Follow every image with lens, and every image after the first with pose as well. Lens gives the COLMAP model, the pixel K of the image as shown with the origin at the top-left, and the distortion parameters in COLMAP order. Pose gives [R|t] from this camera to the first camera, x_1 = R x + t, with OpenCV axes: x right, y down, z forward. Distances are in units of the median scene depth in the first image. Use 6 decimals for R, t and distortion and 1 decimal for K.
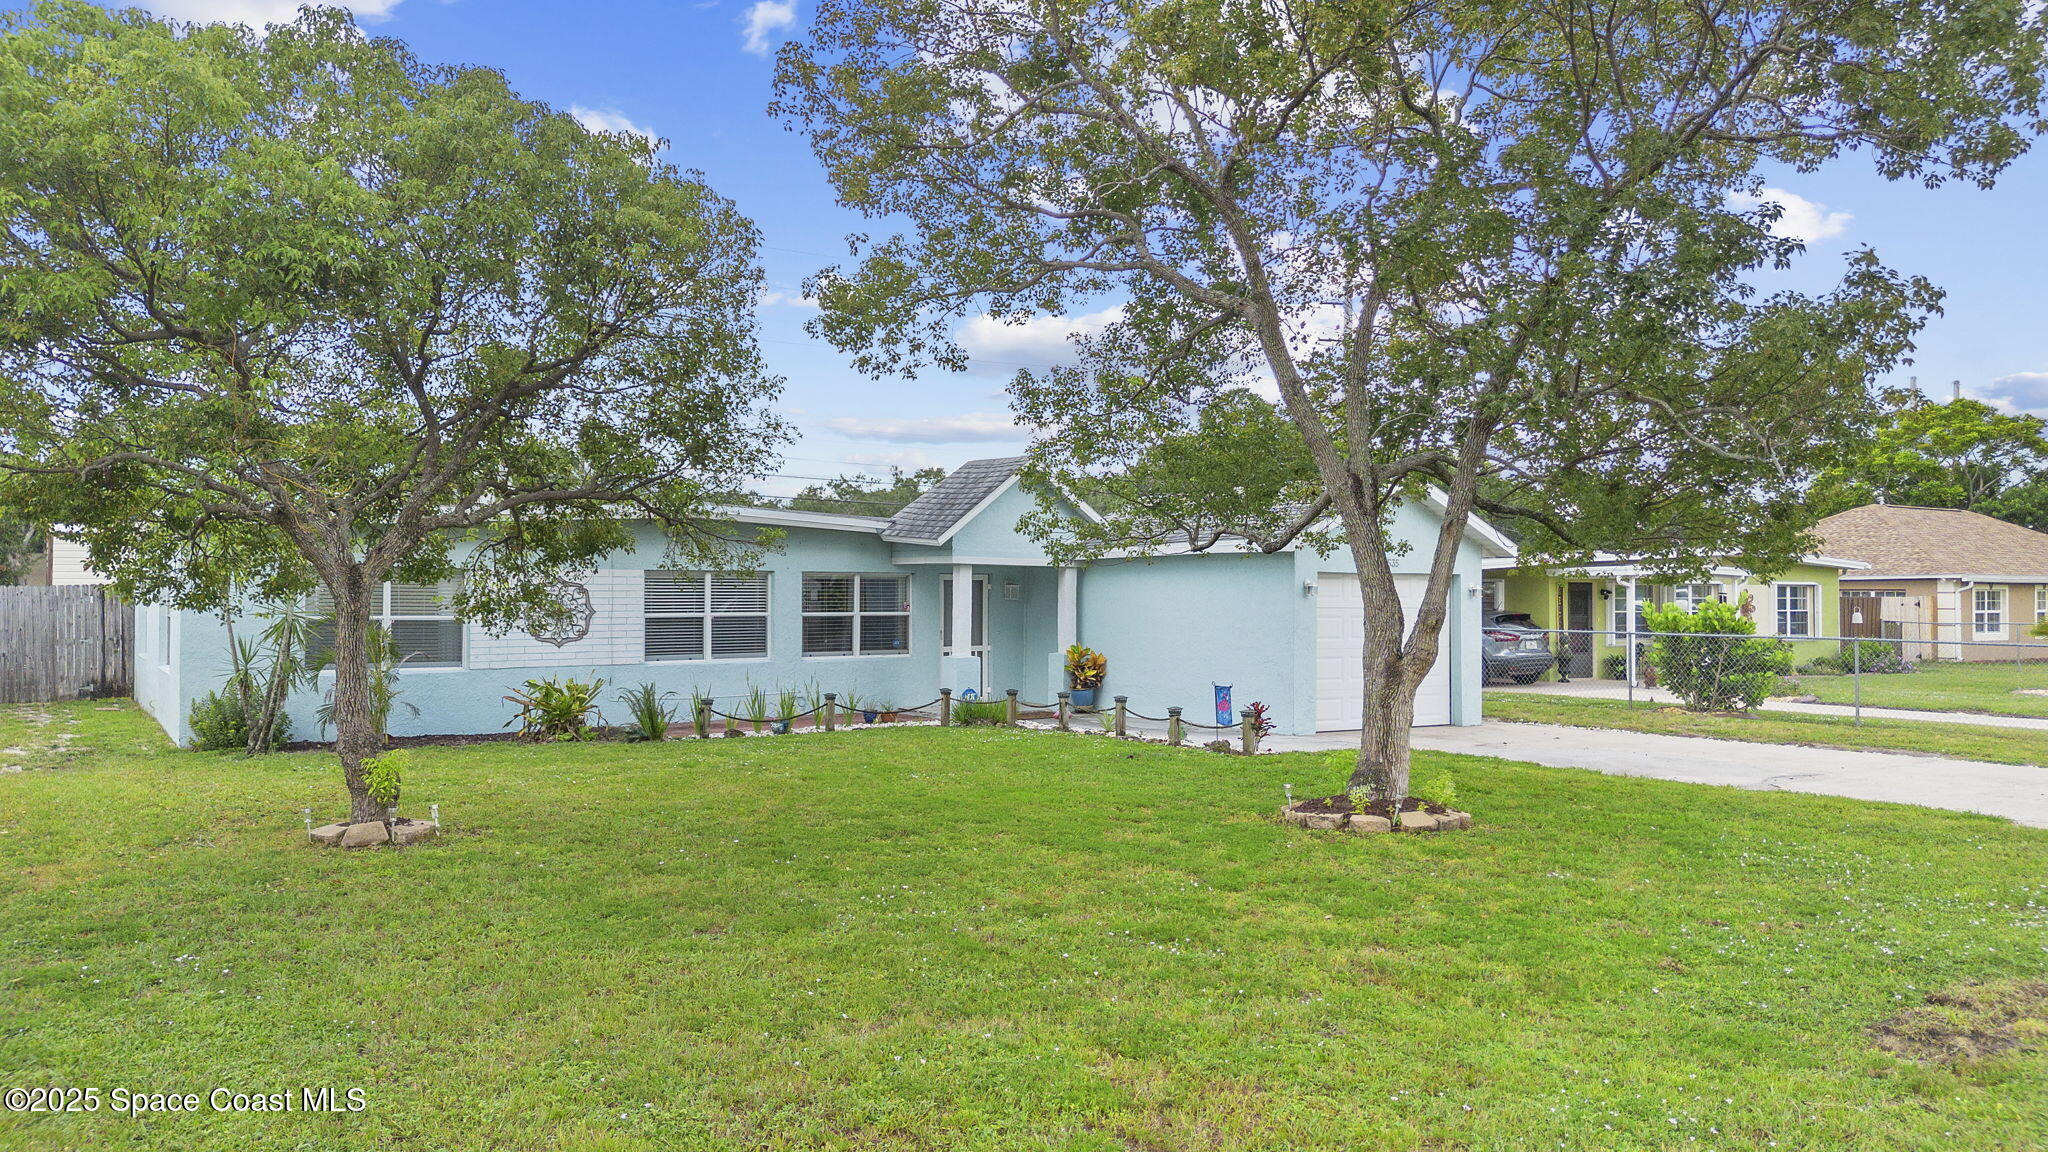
lens RADIAL K [[1446.2, 0, 1020.3], [0, 1446.2, 564.6], [0, 0, 1]] dist [0.058064, -0.039911]
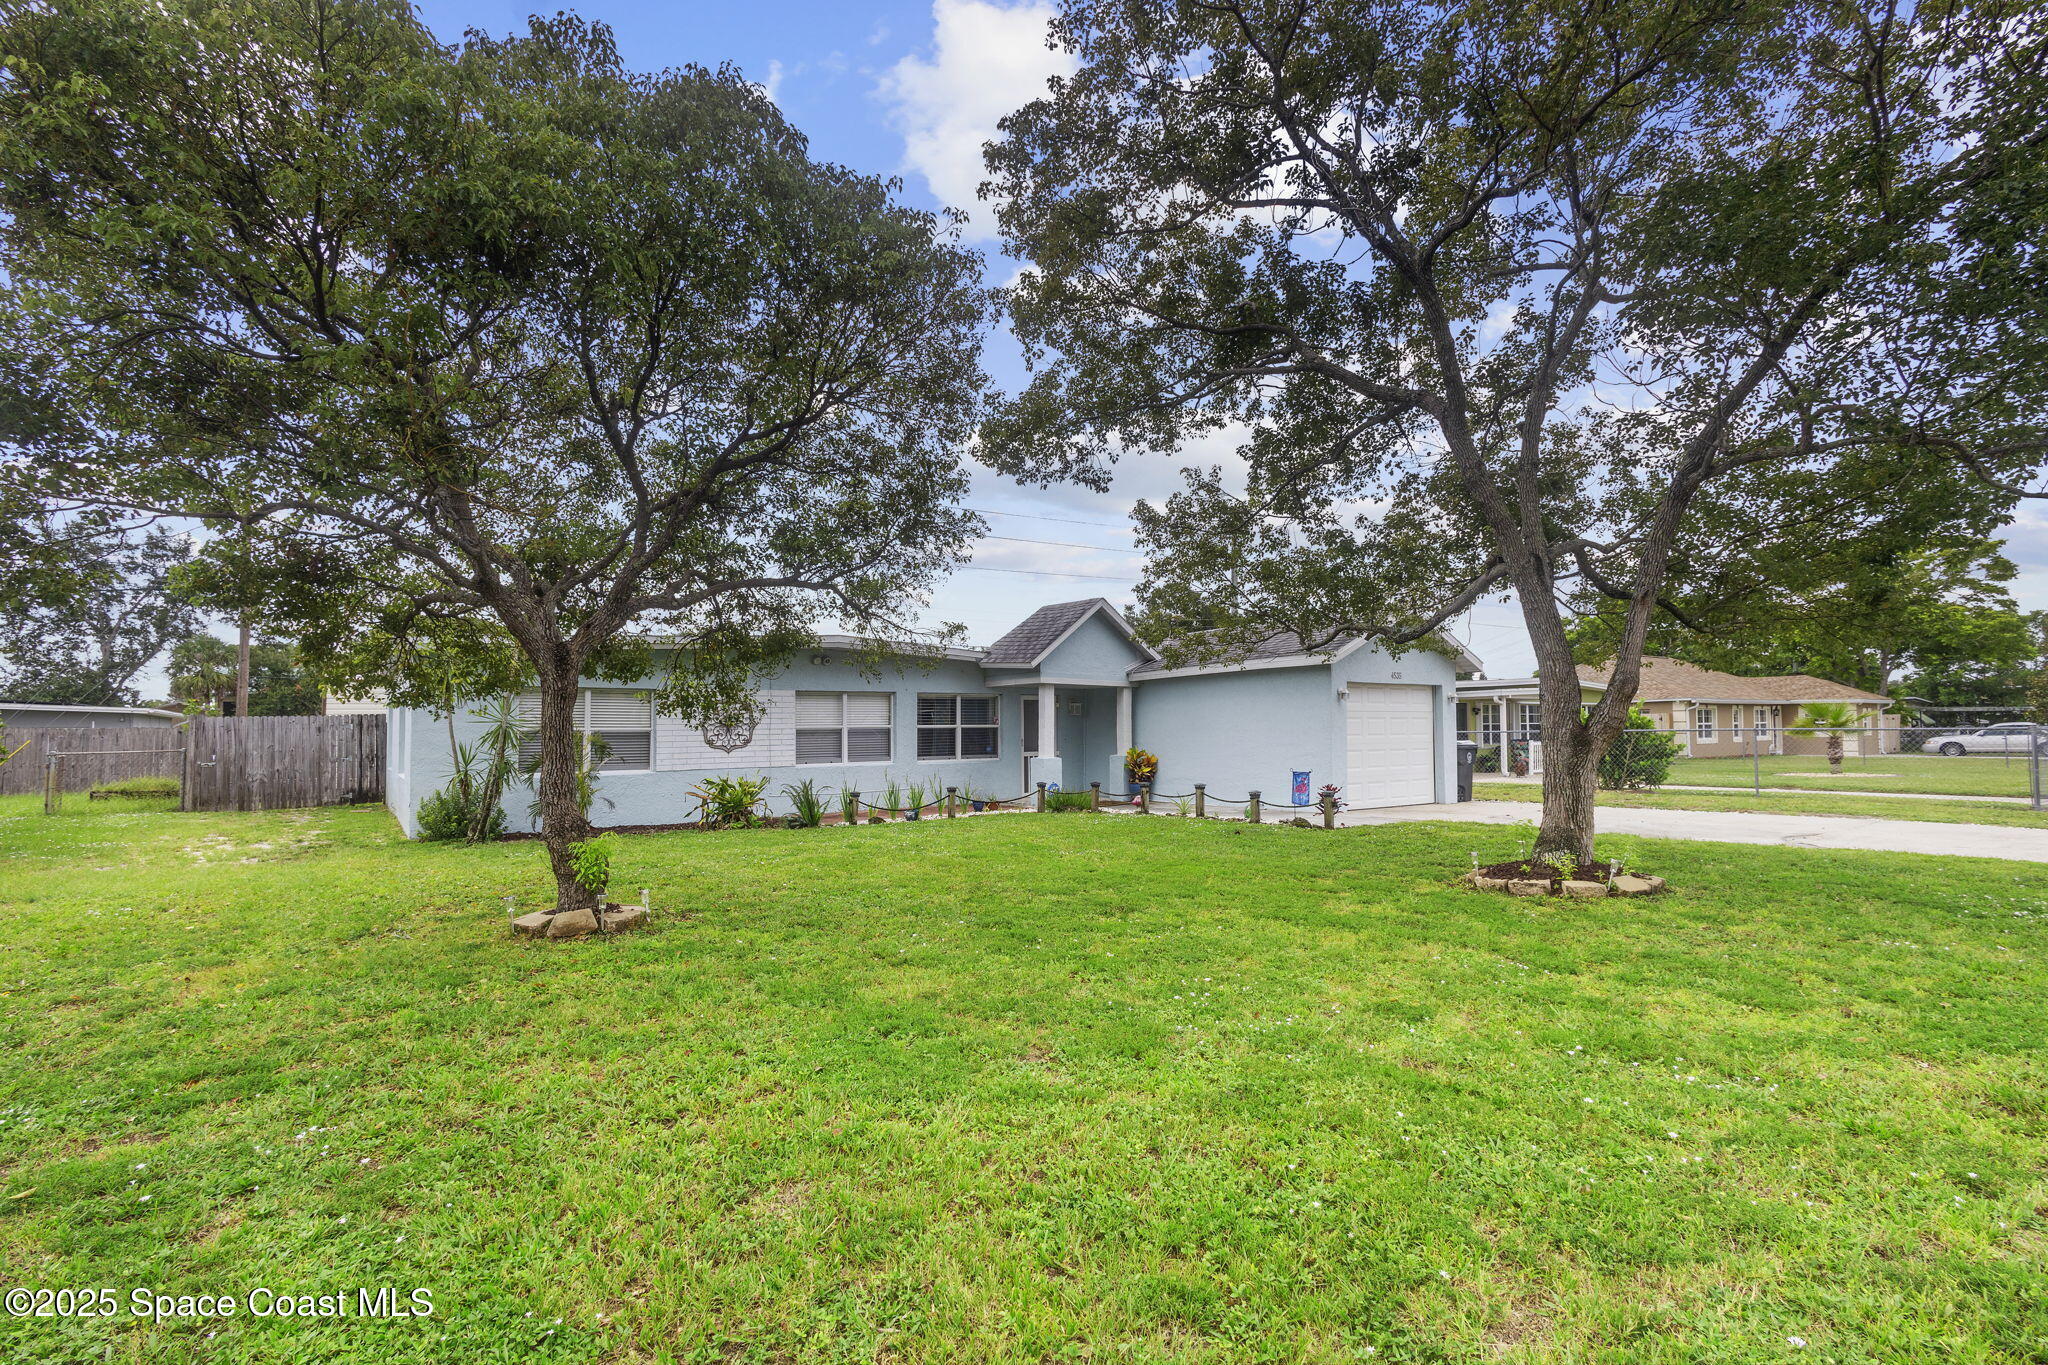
lens RADIAL K [[947.9, 0, 1046.3], [0, 947.9, 682.7], [0, 0, 1]] dist [0.009663, -0.002621]
pose [[0.998872, -0.012458, 0.045828, -0.091998], [0.013934, 0.999389, -0.032043, 0.029089], [-0.045401, 0.032646, 0.998435, 0.200978]]
